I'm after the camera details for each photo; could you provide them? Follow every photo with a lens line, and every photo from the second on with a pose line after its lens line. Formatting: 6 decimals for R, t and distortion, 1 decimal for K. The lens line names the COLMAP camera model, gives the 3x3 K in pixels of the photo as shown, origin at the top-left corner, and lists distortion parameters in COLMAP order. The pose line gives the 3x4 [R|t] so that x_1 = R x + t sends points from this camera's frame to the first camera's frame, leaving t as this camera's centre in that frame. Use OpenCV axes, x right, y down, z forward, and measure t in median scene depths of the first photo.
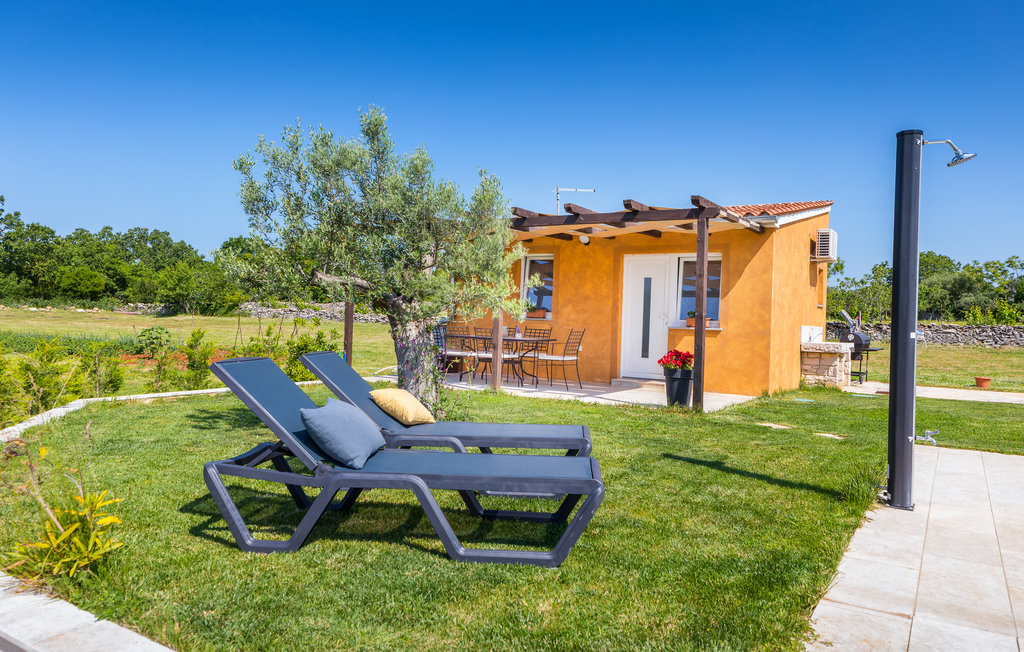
lens RADIAL K [[720.8, 0, 504.8], [0, 720.8, 322.3], [0, 0, 1]] dist [0.007927, -0.001641]
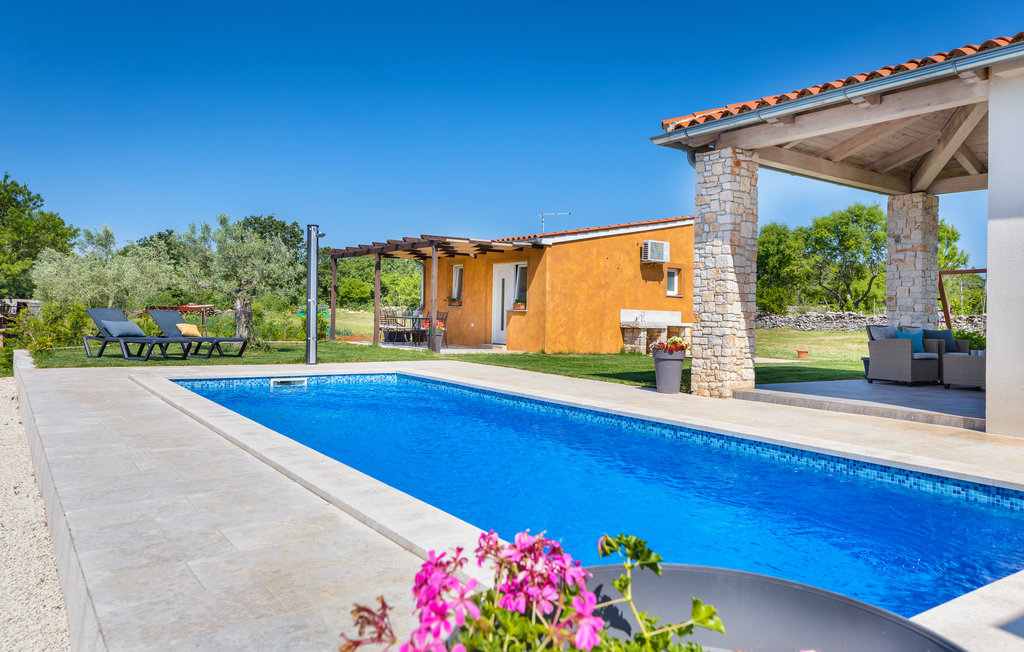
lens RADIAL K [[720.8, 0, 505.6], [0, 720.8, 316.9], [0, 0, 1]] dist [0.007927, -0.001641]
pose [[0.922184, -0.004421, -0.386725, 0.789272], [-0.000623, 0.999916, -0.012915, 0.039986], [0.386750, 0.012151, 0.922105, -0.417825]]
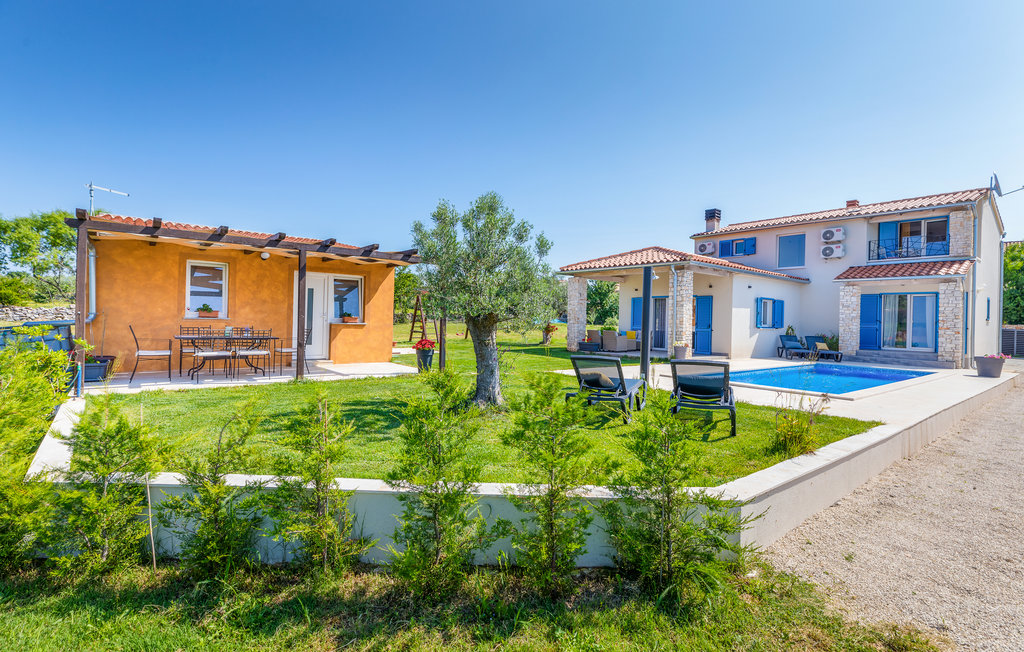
lens RADIAL K [[474.8, 0, 515.6], [0, 474.8, 325.4], [0, 0, 1]] dist [0.000667, 0.000514]
pose [[0.316341, -0.019189, 0.948451, -0.555234], [0.011580, 0.999799, 0.016366, -0.000150], [-0.948575, 0.005806, 0.316500, 0.314930]]
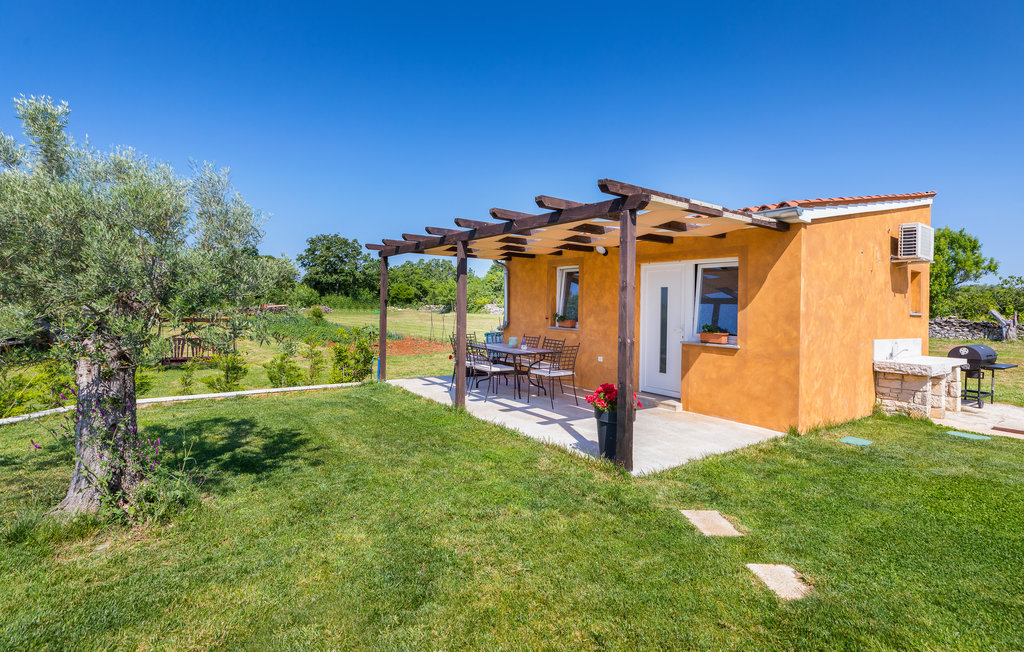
lens RADIAL K [[474.8, 0, 504.2], [0, 474.8, 305.4], [0, 0, 1]] dist [0.000667, 0.000514]
pose [[0.925807, -0.006837, -0.377935, 0.234794], [-0.000392, 0.999819, -0.019046, -0.026231], [0.377996, 0.017781, 0.925636, 0.346933]]
